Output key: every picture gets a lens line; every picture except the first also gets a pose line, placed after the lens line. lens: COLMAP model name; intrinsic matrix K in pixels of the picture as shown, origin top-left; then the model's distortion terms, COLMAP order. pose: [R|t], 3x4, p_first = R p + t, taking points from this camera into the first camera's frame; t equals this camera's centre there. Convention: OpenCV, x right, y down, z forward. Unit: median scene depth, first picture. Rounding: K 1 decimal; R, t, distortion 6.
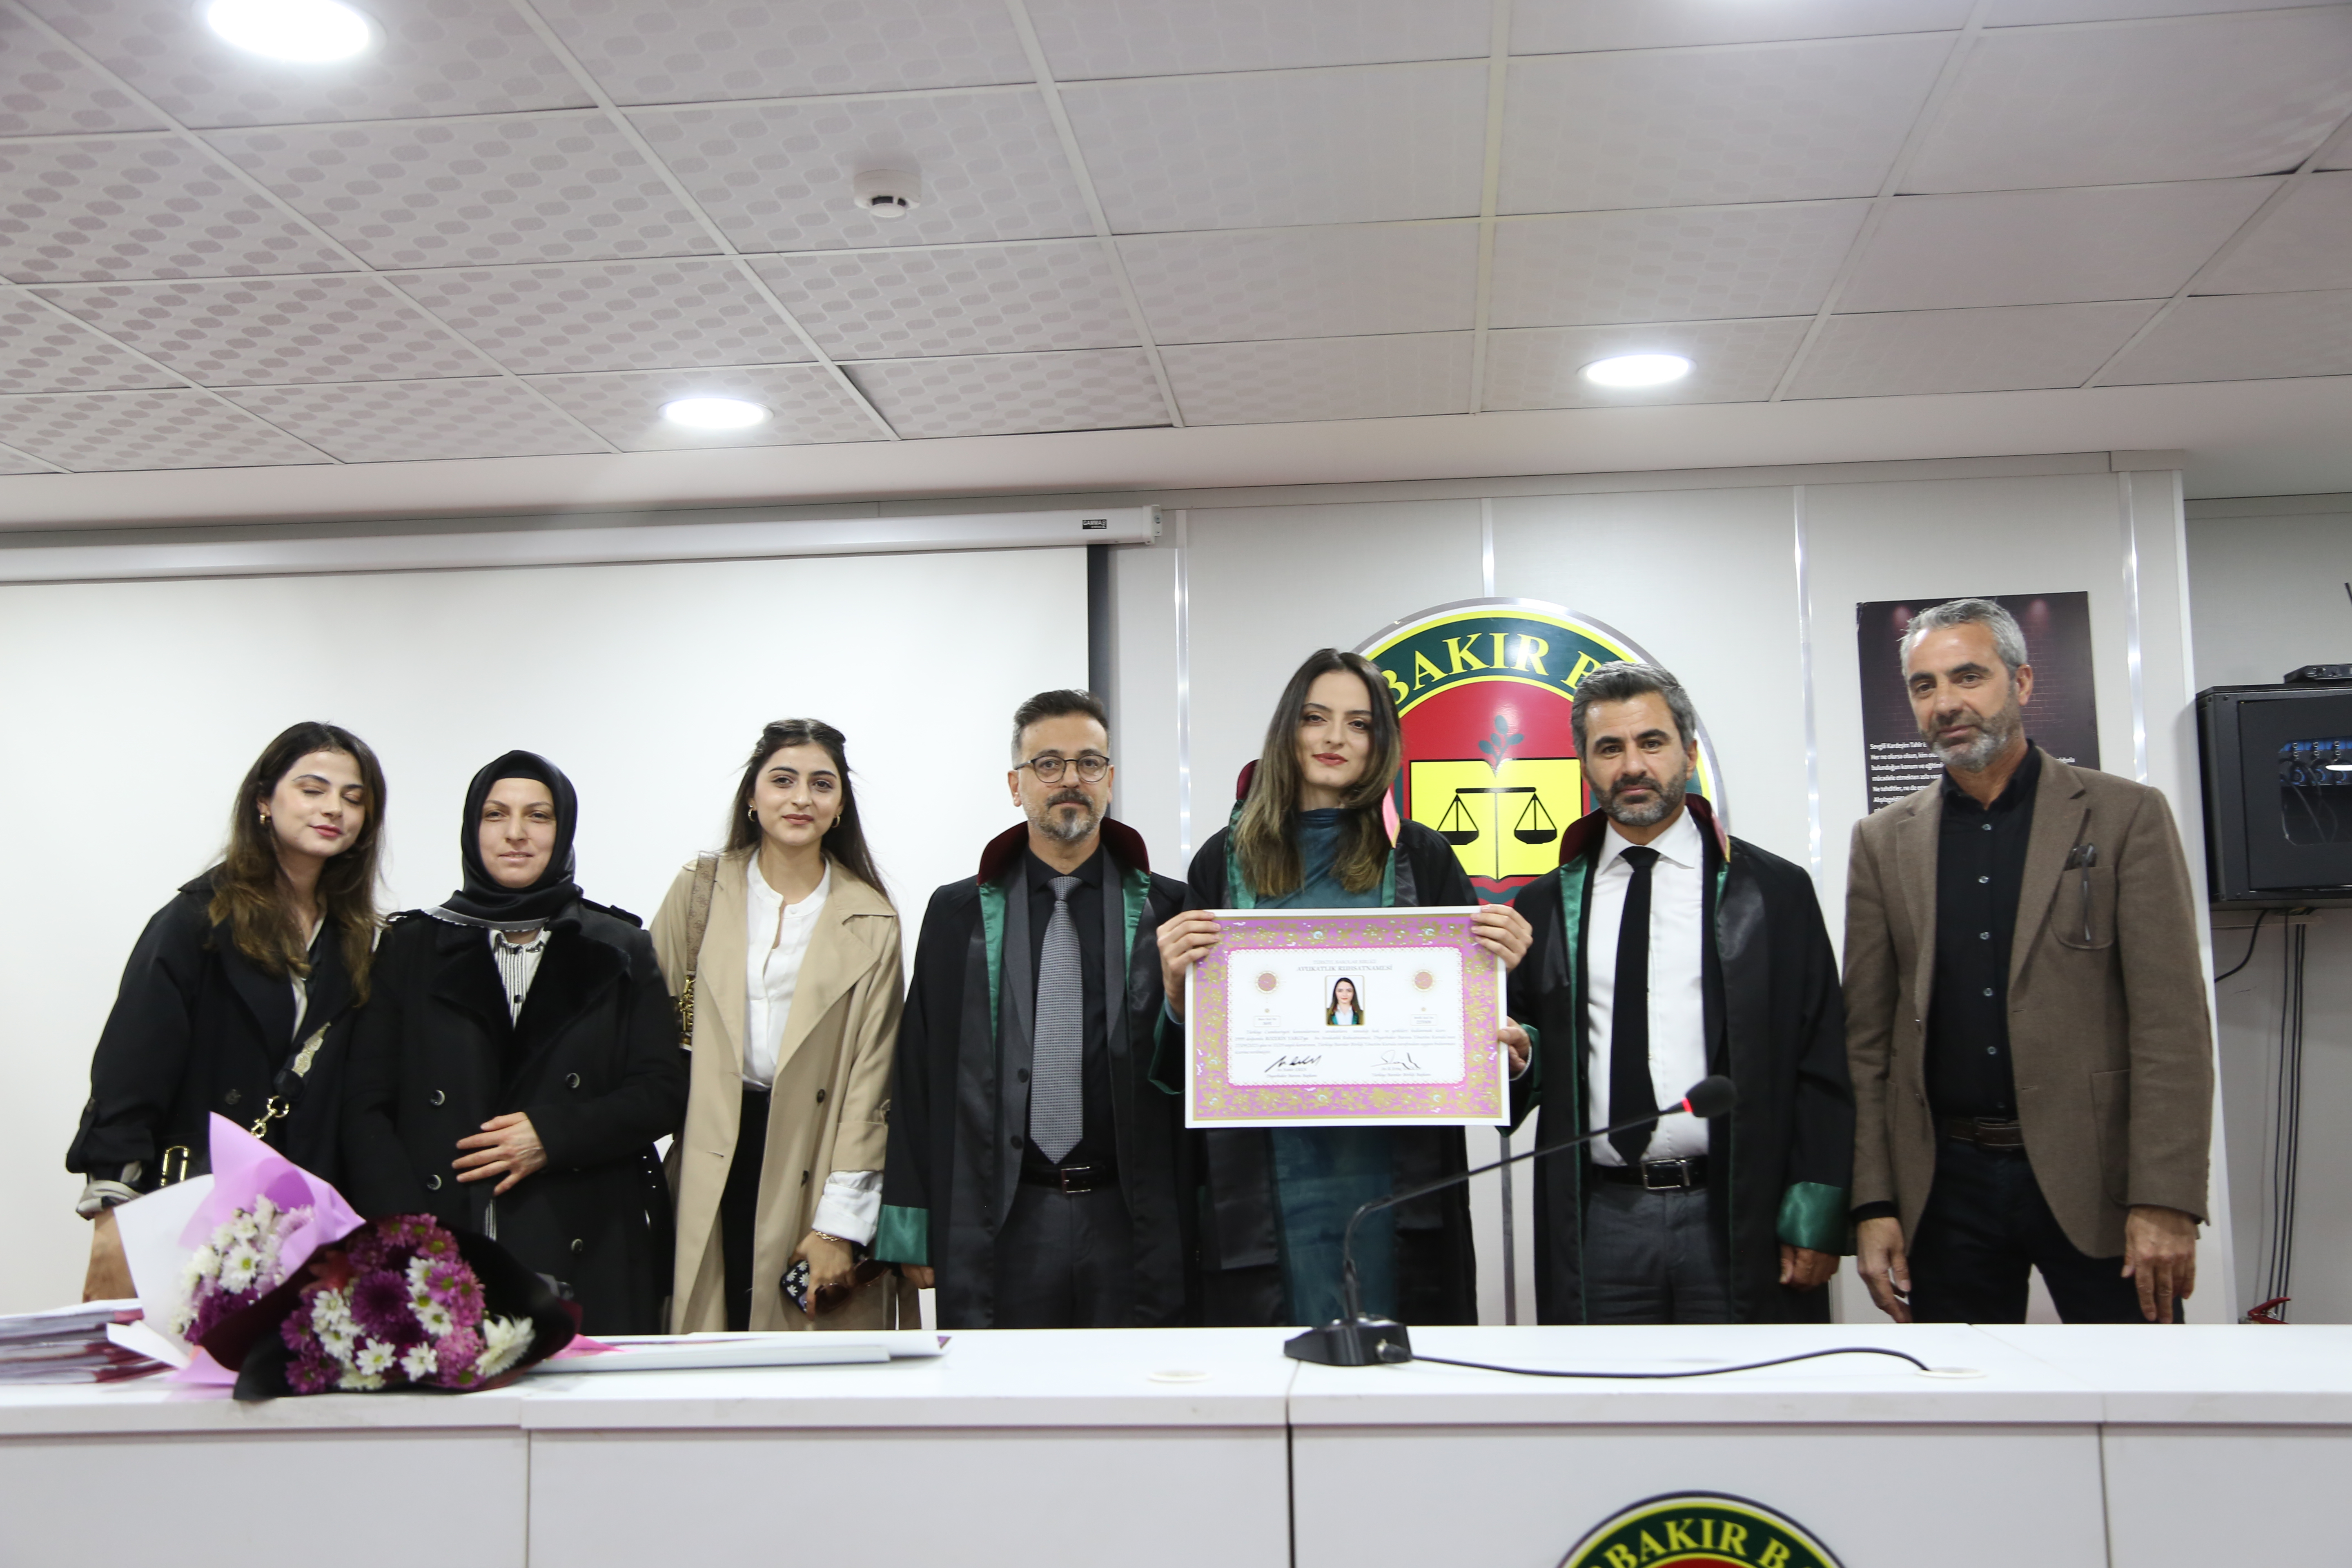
lens RADIAL K [[2467.6, 0, 1176.7], [0, 2467.6, 795.9], [0, 0, 1]] dist [0.022398, 0.102309]
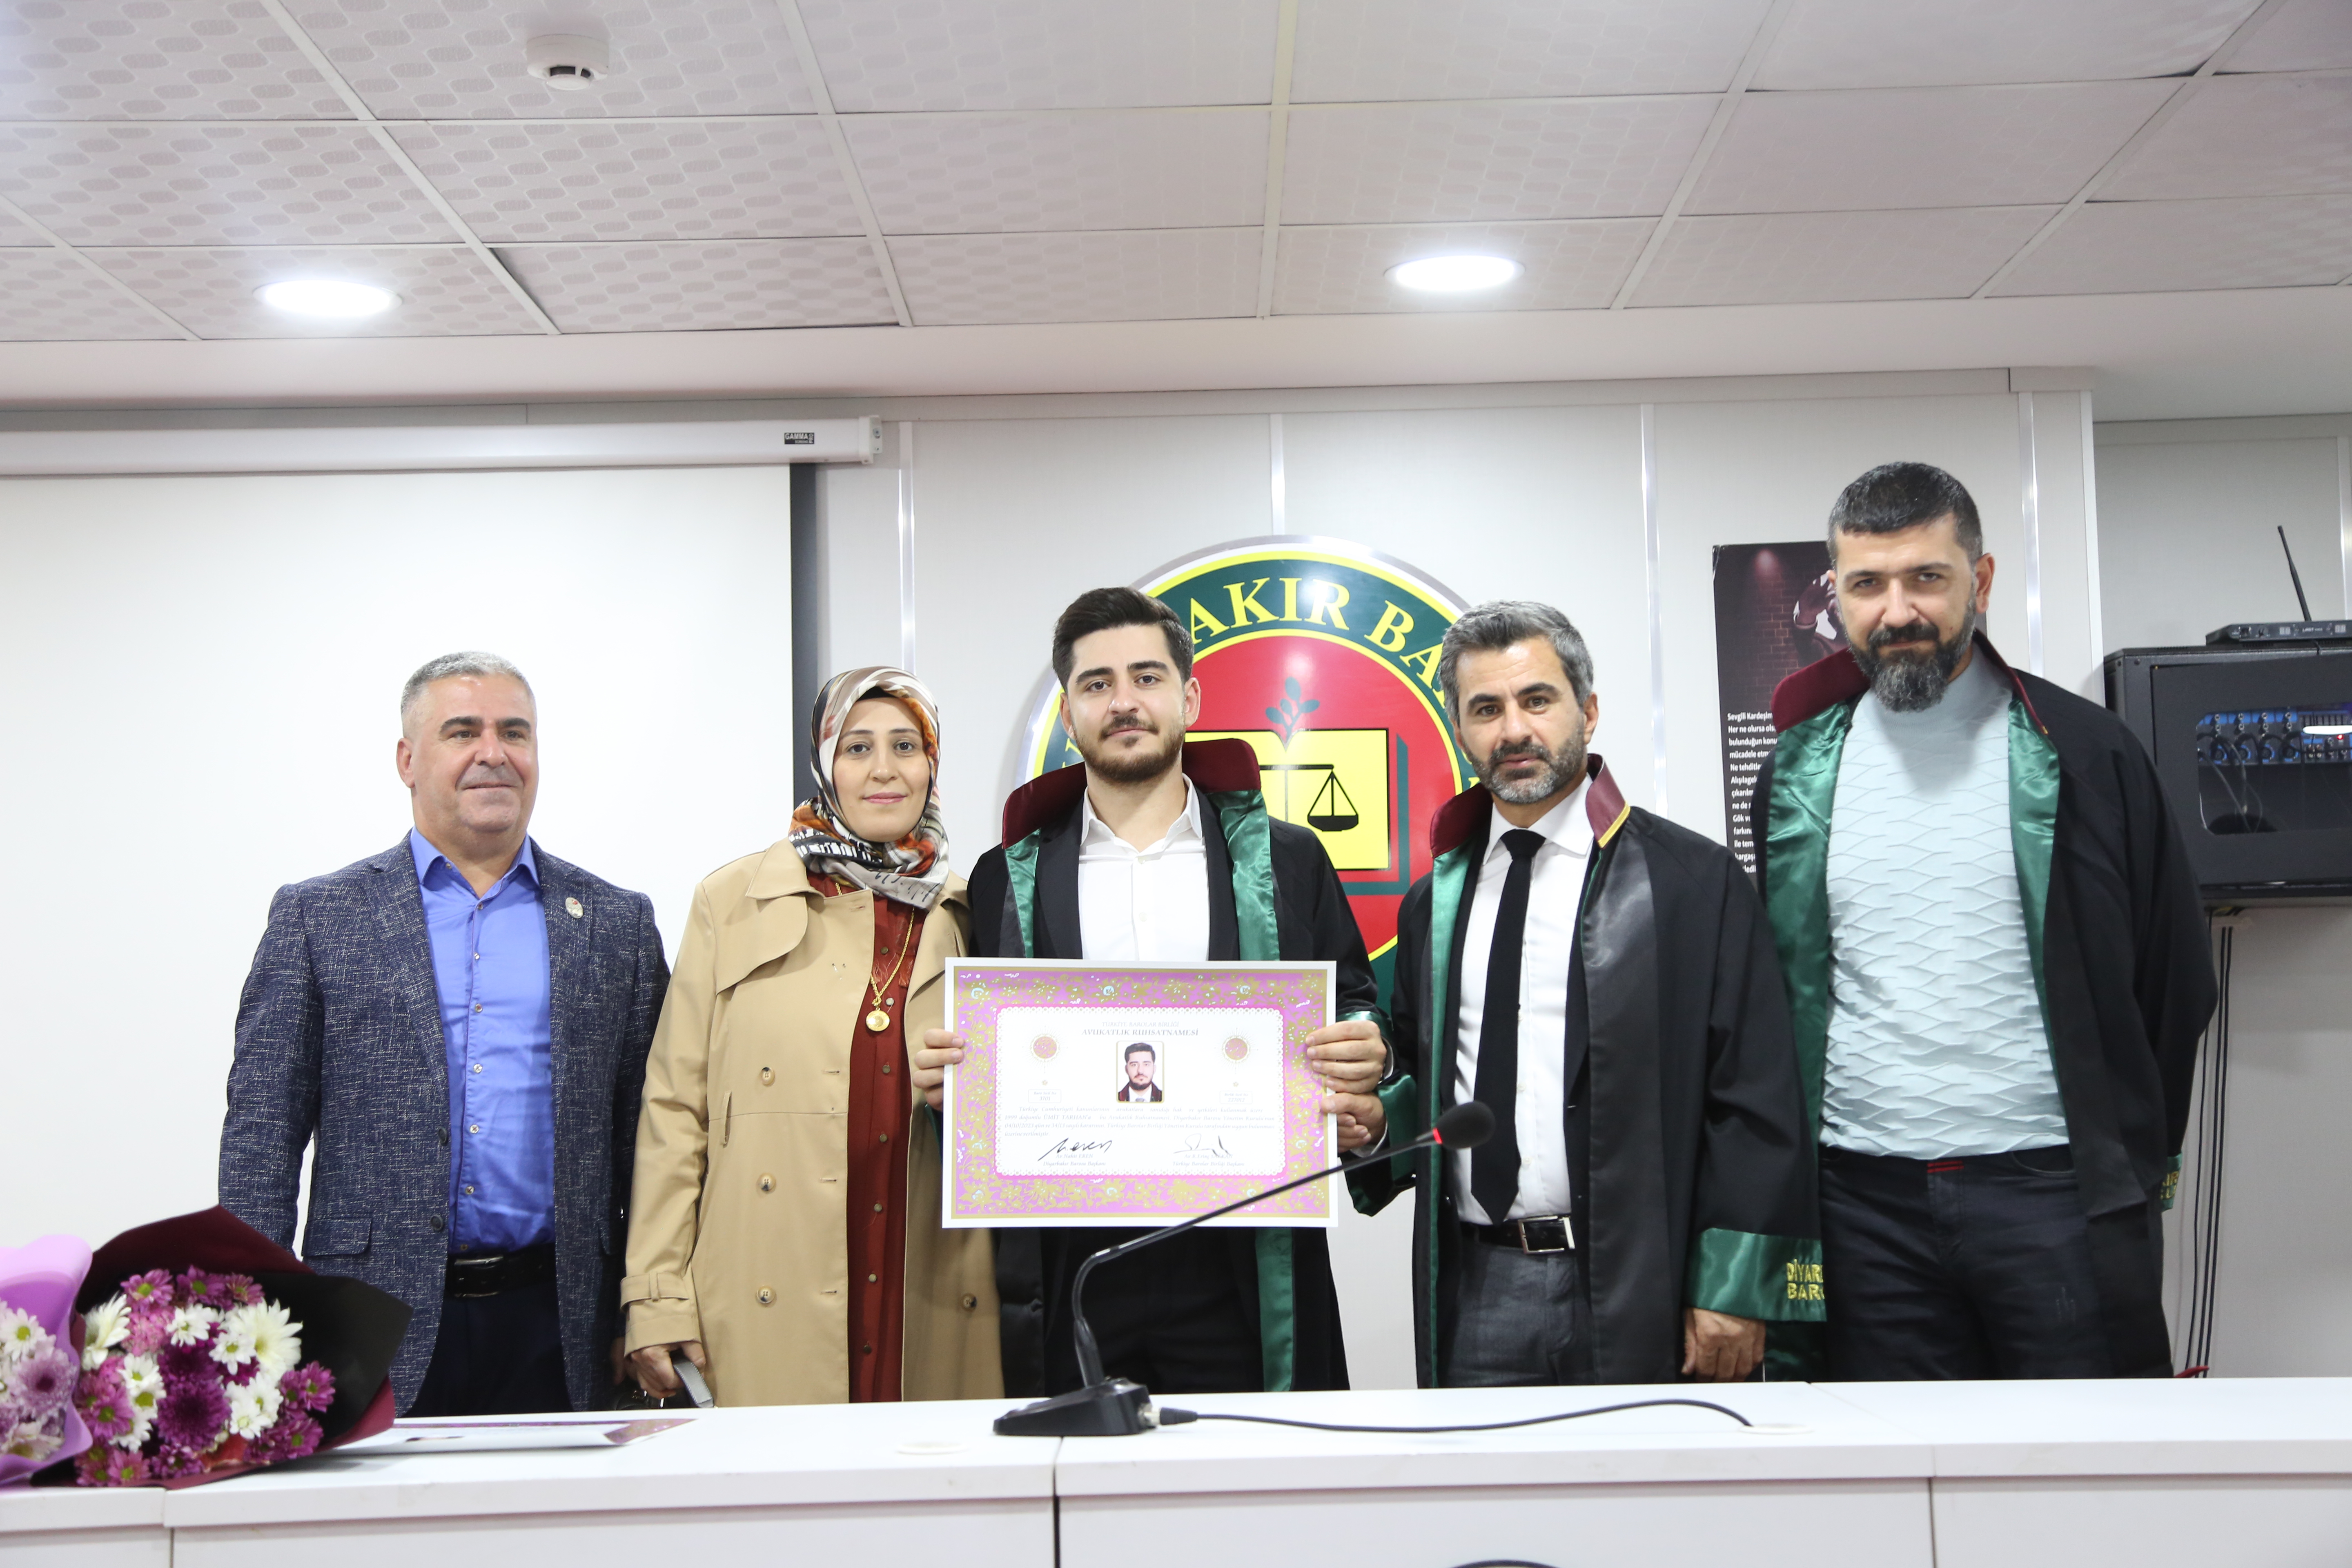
lens RADIAL K [[3245.6, 0, 1176.4], [0, 3245.6, 792.8], [0, 0, 1]] dist [0.144147, 0.116130]
pose [[0.995459, 0.002919, 0.095148, -0.014264], [-0.004235, 0.999898, 0.013635, -0.010417], [-0.095098, -0.013976, 0.995370, -0.106209]]
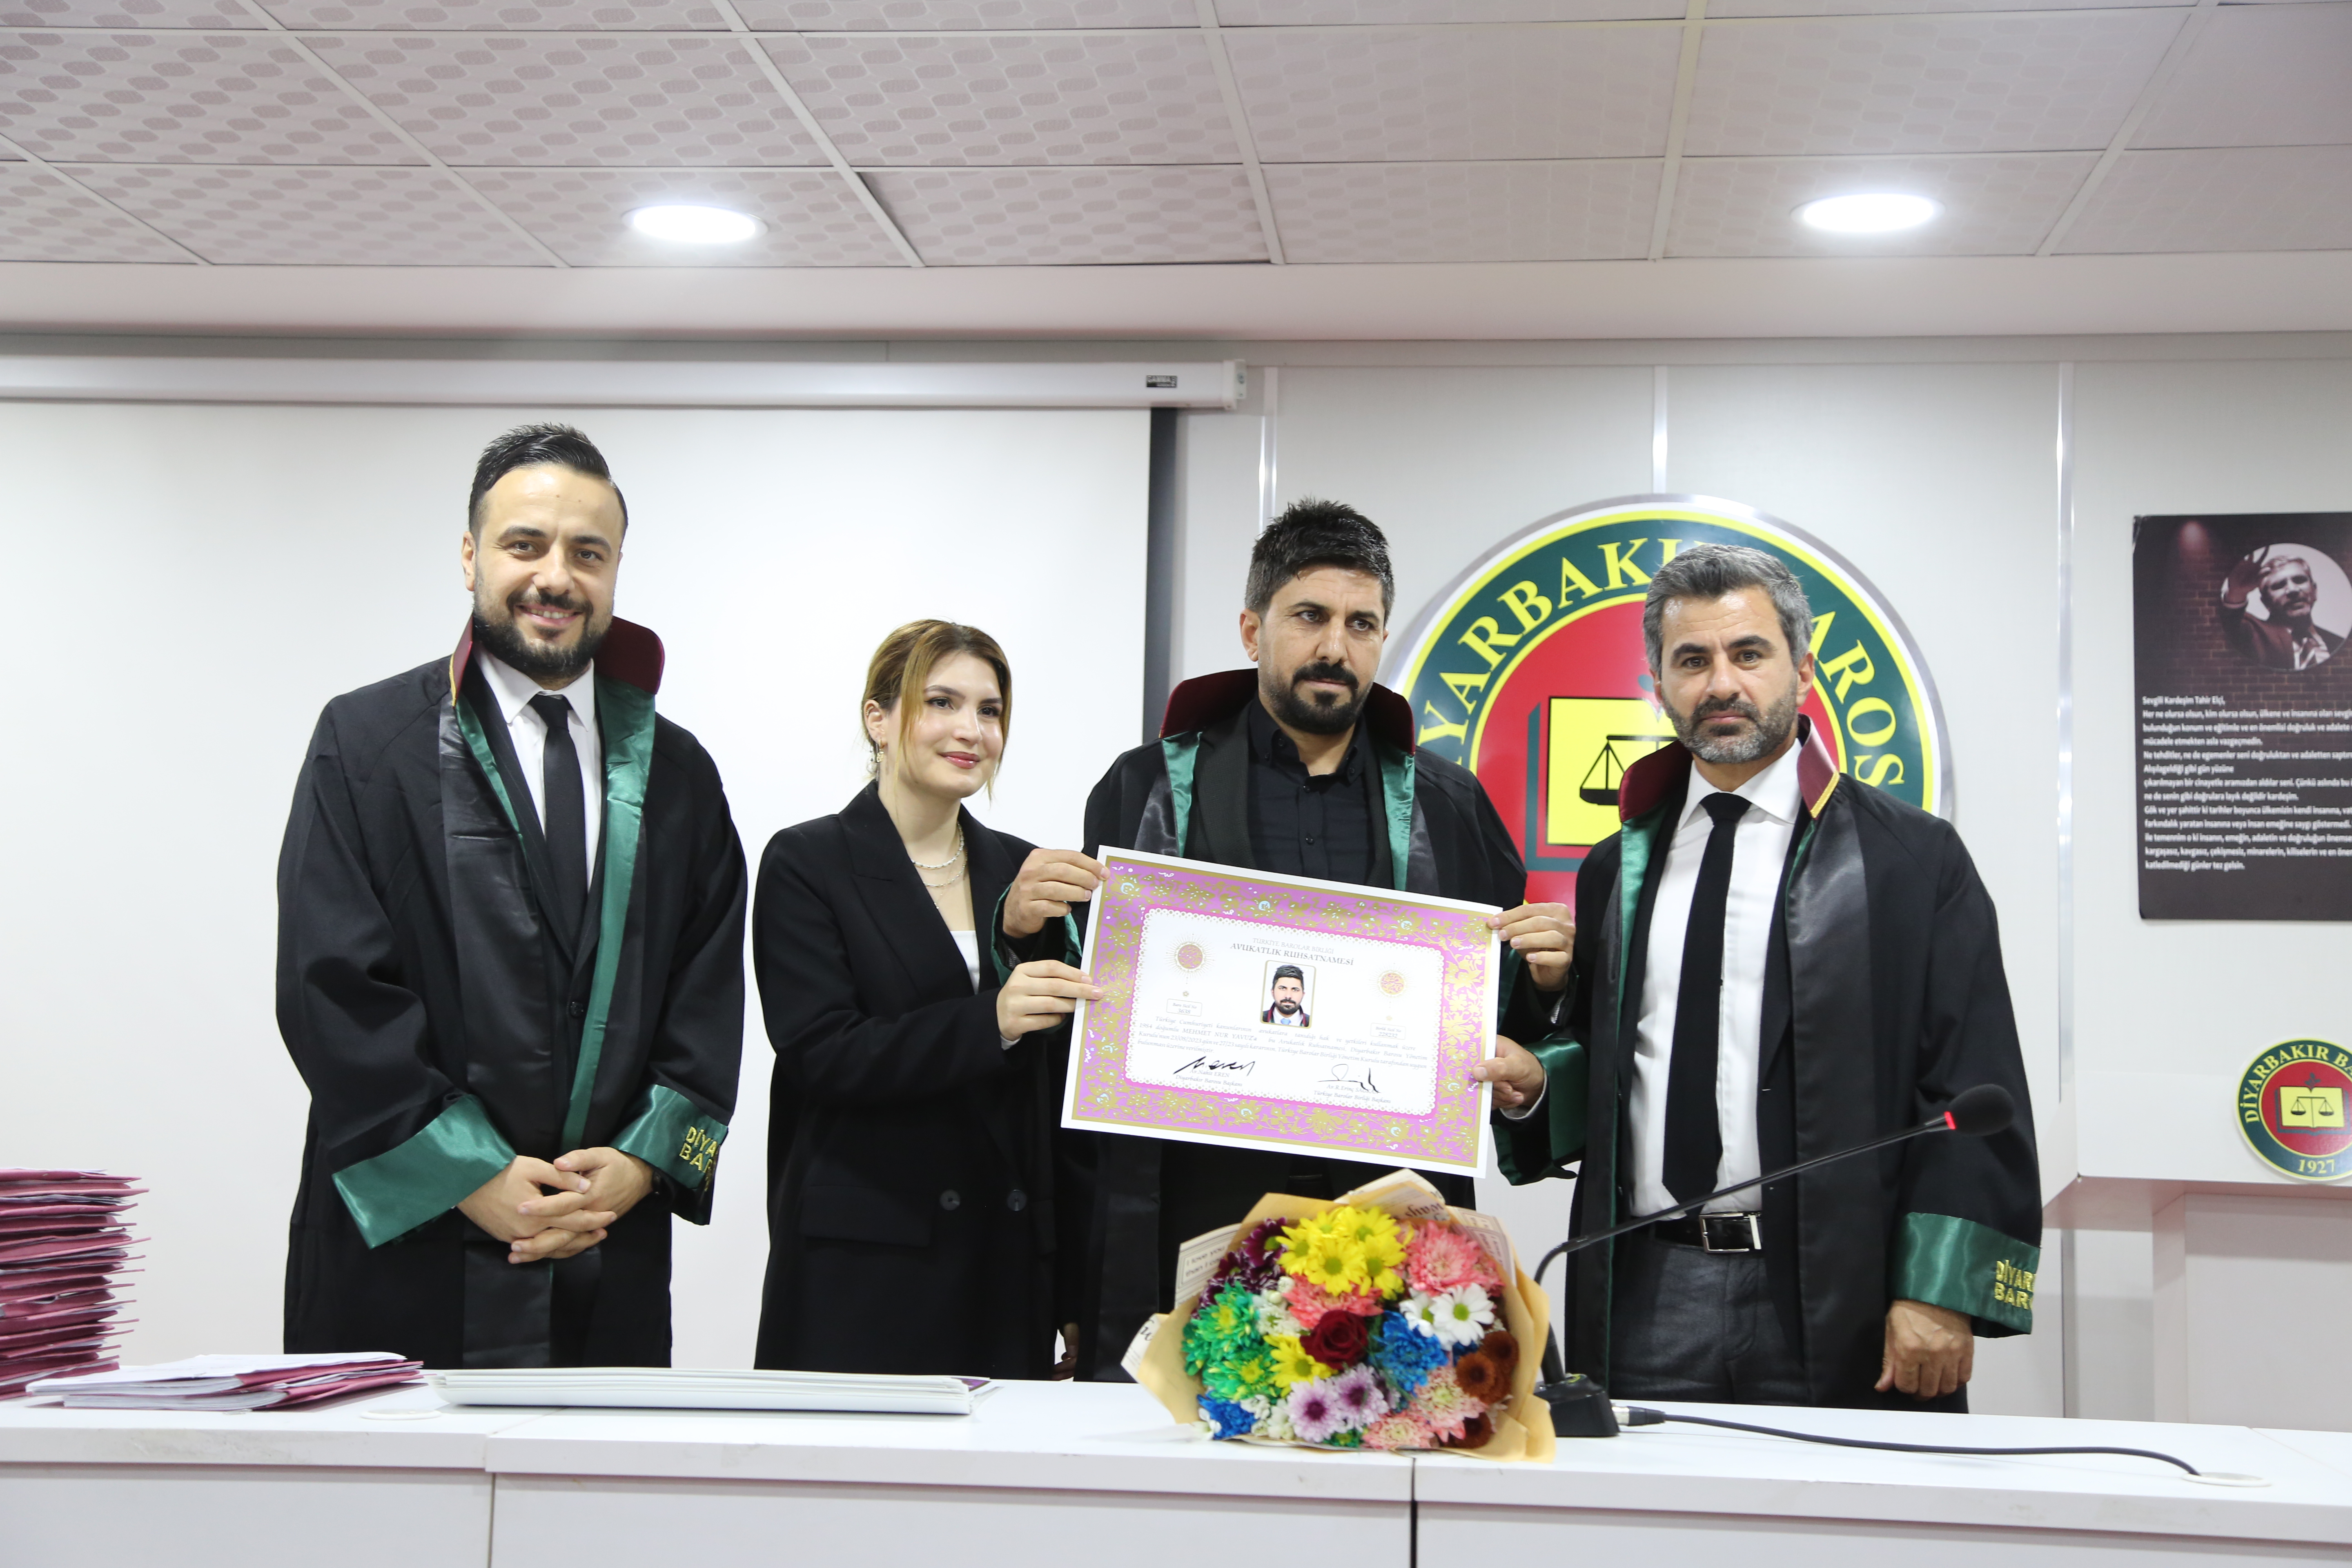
lens RADIAL K [[3245.6, 0, 1176.4], [0, 3245.6, 792.8], [0, 0, 1]] dist [0.144147, 0.116130]
pose [[0.999233, 0.038579, -0.006752, -0.020723], [-0.038420, 0.999014, 0.022246, -0.002702], [0.007604, -0.021969, 0.999730, -0.053508]]
